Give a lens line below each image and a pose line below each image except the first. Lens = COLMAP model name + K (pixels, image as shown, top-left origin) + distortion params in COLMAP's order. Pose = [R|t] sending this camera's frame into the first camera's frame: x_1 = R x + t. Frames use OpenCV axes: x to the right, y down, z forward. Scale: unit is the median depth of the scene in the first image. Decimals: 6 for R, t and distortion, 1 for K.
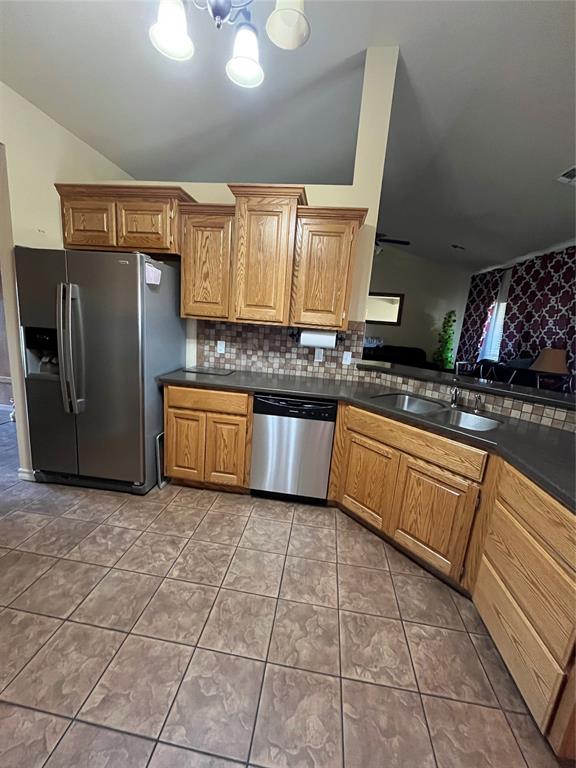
lens RADIAL K [[311.7, 0, 287.3], [0, 311.7, 382.9], [0, 0, 1]] dist [-0.003235, -0.000559]
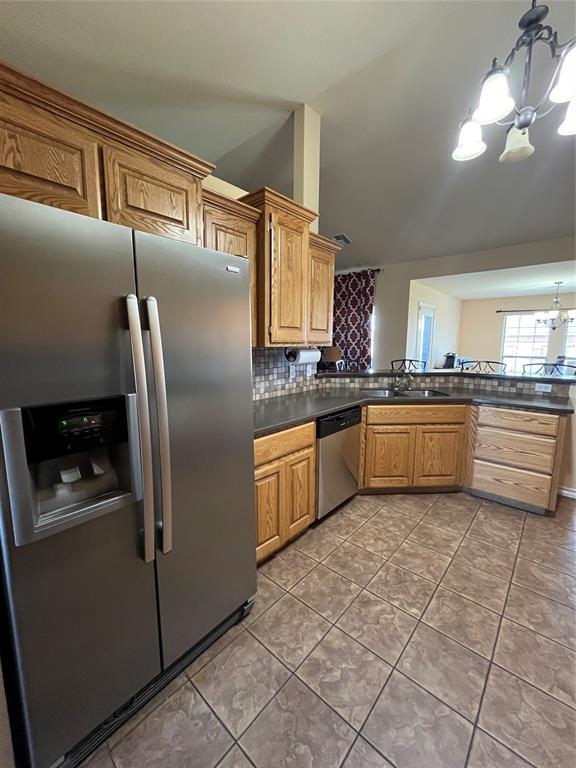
lens RADIAL K [[311.7, 0, 288.0], [0, 311.7, 382.7], [0, 0, 1]] dist [-0.003235, -0.000559]
pose [[0.558200, -0.180119, 0.809920, -0.908623], [0.199754, 0.976614, 0.079520, -0.168075], [-0.805302, 0.117397, 0.581125, 0.502827]]
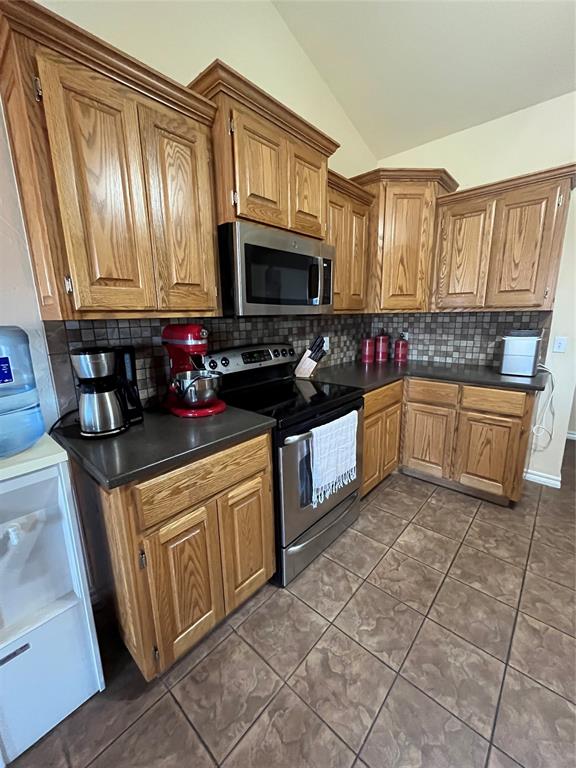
lens RADIAL K [[311.7, 0, 286.7], [0, 311.7, 383.3], [0, 0, 1]] dist [-0.003235, -0.000559]
pose [[-0.566098, 0.114562, -0.816338, 0.407273], [-0.188968, 0.945890, 0.263786, -0.007373], [0.802386, 0.303591, -0.513818, 0.273102]]
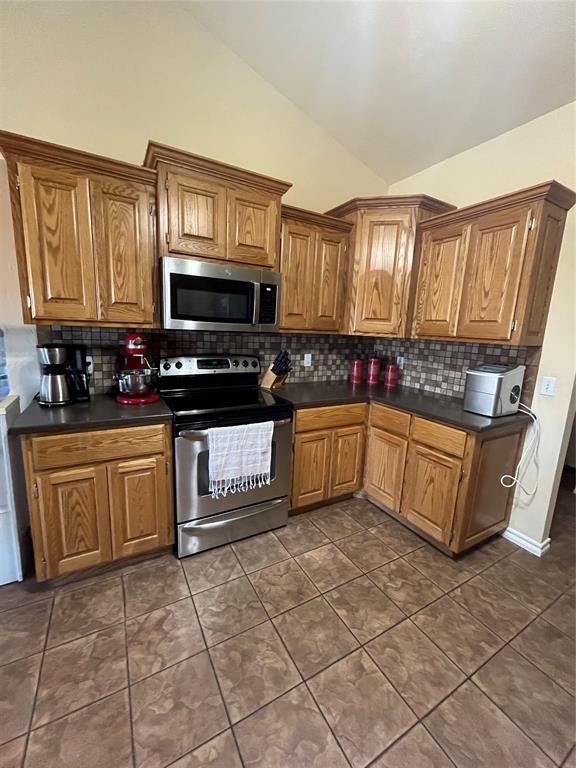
lens RADIAL K [[311.7, 0, 287.6], [0, 311.7, 383.0], [0, 0, 1]] dist [-0.003235, -0.000559]
pose [[-0.791011, -0.000289, -0.611802, 0.170803], [-0.223236, 0.931190, 0.288185, -0.122388], [0.569621, 0.364534, -0.736646, 0.645505]]
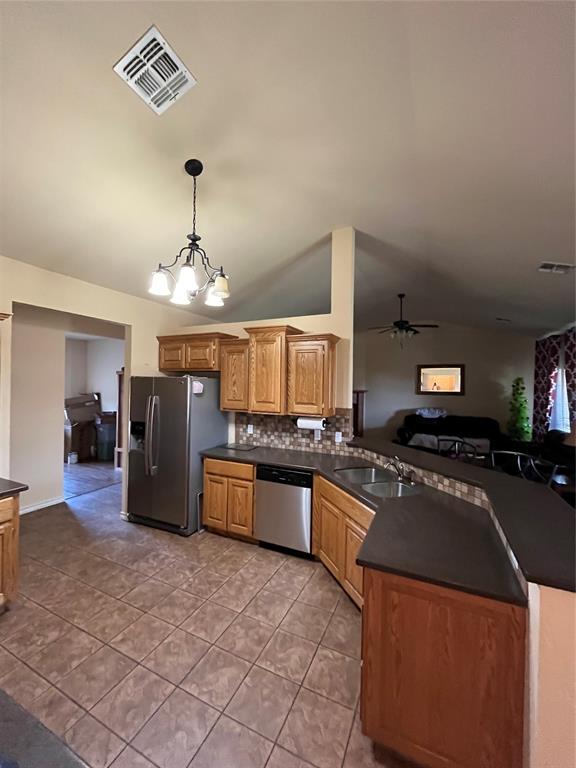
lens RADIAL K [[311.7, 0, 286.8], [0, 311.7, 383.2], [0, 0, 1]] dist [-0.003235, -0.000559]
pose [[0.948725, -0.061142, -0.310134, 0.476224], [-0.006774, 0.976958, -0.213326, -0.026410], [0.316031, 0.204488, 0.926450, -0.331663]]
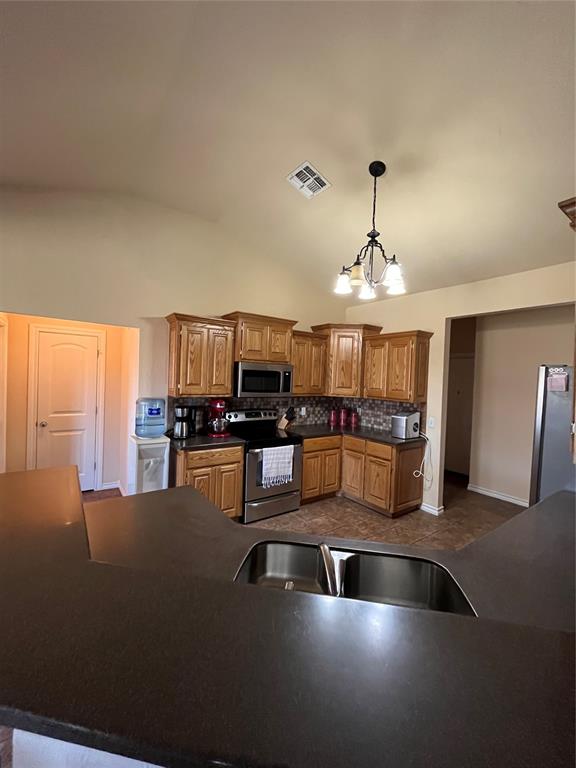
lens RADIAL K [[311.7, 0, 286.8], [0, 311.7, 383.0], [0, 0, 1]] dist [-0.003235, -0.000559]
pose [[-0.725270, -0.087606, -0.682868, 0.815241], [-0.226013, 0.967197, 0.115965, -0.252503], [0.650309, 0.238443, -0.721279, 1.081399]]
